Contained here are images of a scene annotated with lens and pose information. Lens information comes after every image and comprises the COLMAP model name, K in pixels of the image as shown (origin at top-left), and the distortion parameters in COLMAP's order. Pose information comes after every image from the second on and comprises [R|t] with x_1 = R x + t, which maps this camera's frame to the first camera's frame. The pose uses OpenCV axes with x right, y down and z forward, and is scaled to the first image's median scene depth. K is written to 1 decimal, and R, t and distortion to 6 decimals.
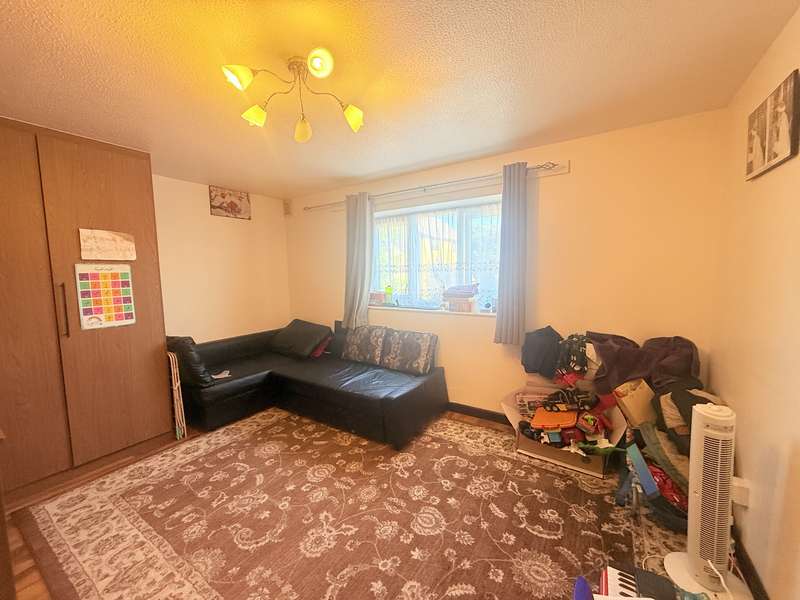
lens RADIAL K [[319.2, 0, 399.2], [0, 319.2, 299.7], [0, 0, 1]] dist [-0.001847, 0.000105]
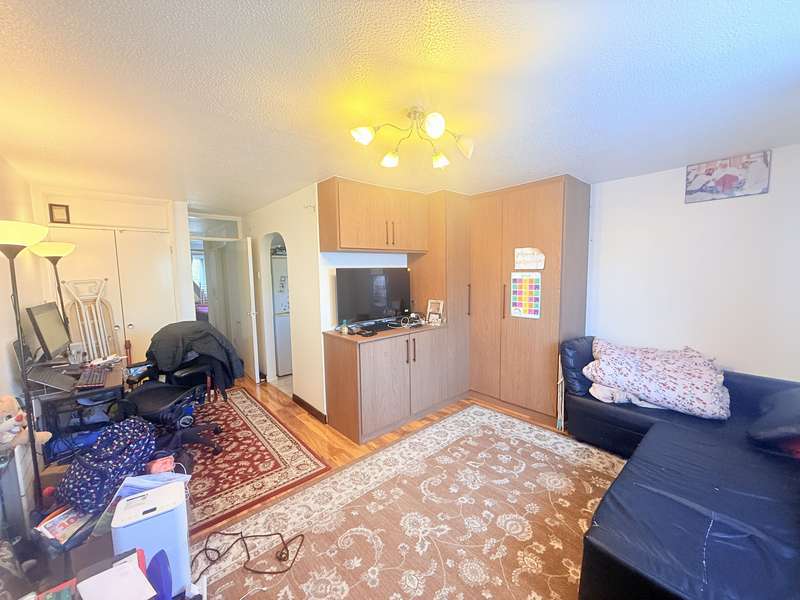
lens RADIAL K [[319.2, 0, 400.2], [0, 319.2, 300.3], [0, 0, 1]] dist [-0.001847, 0.000105]
pose [[-0.268850, 0.109608, -0.956925, 0.580610], [-0.063703, 0.989305, 0.131214, -0.142202], [0.961073, 0.096236, -0.258993, 0.874999]]
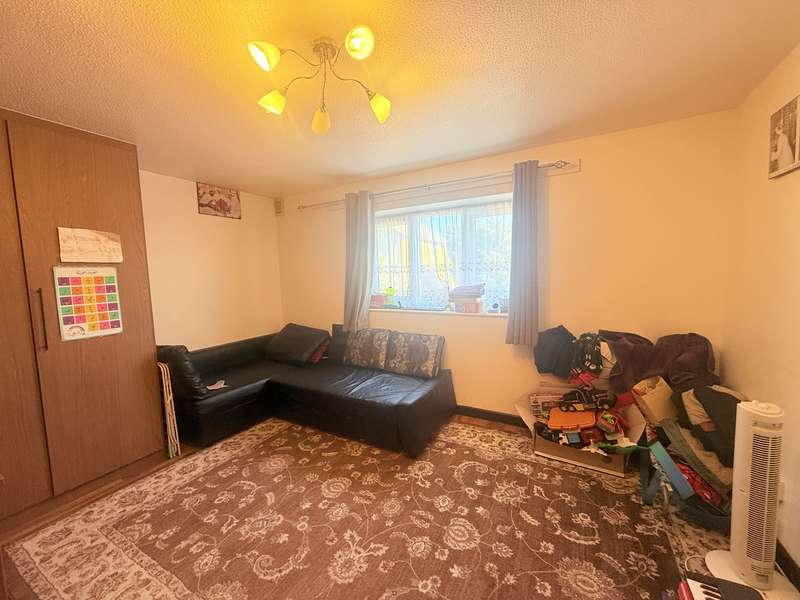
lens RADIAL K [[319.2, 0, 399.2], [0, 319.2, 299.6], [0, 0, 1]] dist [-0.001847, 0.000105]
pose [[0.997503, -0.015778, 0.068833, -0.117790], [0.016044, 0.999866, -0.003314, -0.002930], [-0.068772, 0.004410, 0.997623, 0.049261]]
